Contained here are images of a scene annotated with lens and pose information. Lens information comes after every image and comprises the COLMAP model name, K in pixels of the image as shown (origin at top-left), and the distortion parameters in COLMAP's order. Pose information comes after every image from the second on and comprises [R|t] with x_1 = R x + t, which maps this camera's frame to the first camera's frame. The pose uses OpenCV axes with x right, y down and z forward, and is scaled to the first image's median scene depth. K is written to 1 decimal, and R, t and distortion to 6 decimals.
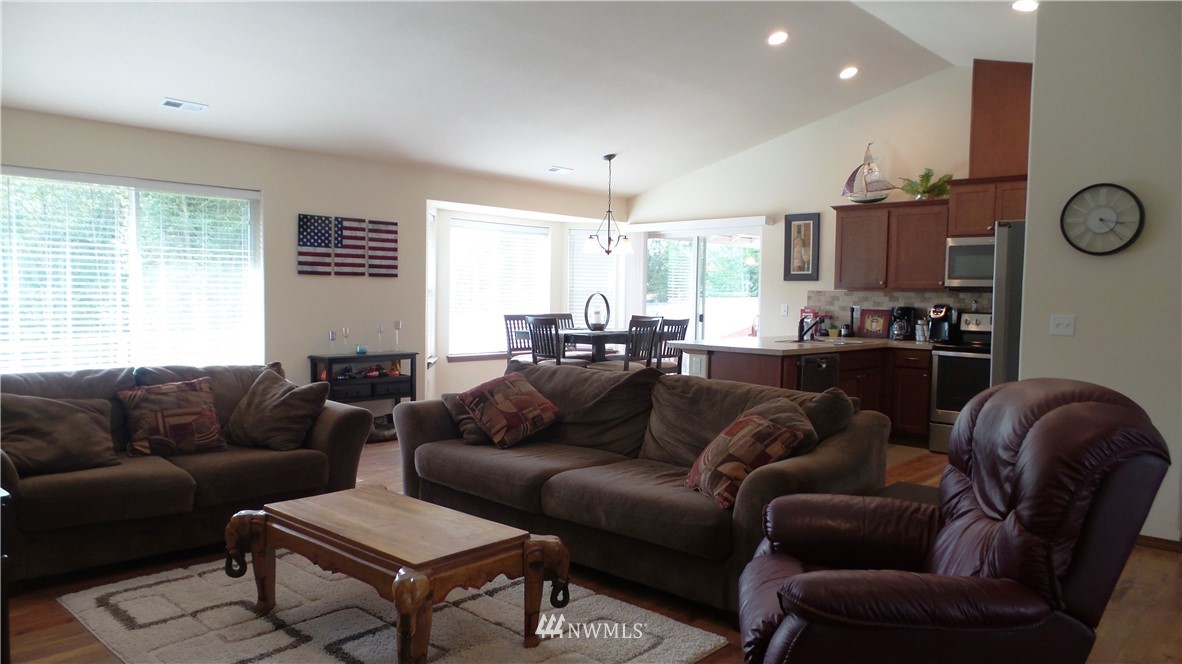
lens RADIAL K [[824.0, 0, 591.0], [0, 824.0, 332.0], [0, 0, 1]] dist [0.006658, 0.000244]
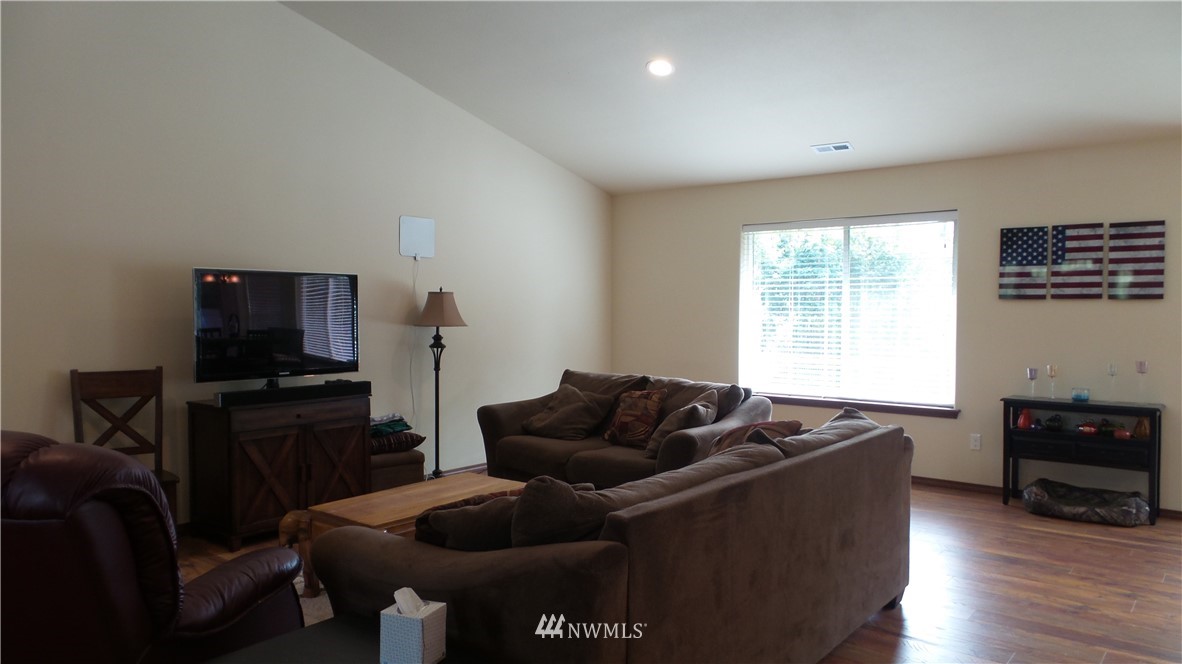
lens RADIAL K [[824.0, 0, 591.0], [0, 824.0, 332.0], [0, 0, 1]] dist [0.006658, 0.000244]
pose [[0.032400, 0.012389, -0.999398, 0.478078], [-0.055927, 0.998379, 0.010563, -0.020757], [0.997909, 0.055551, 0.033041, 0.537545]]
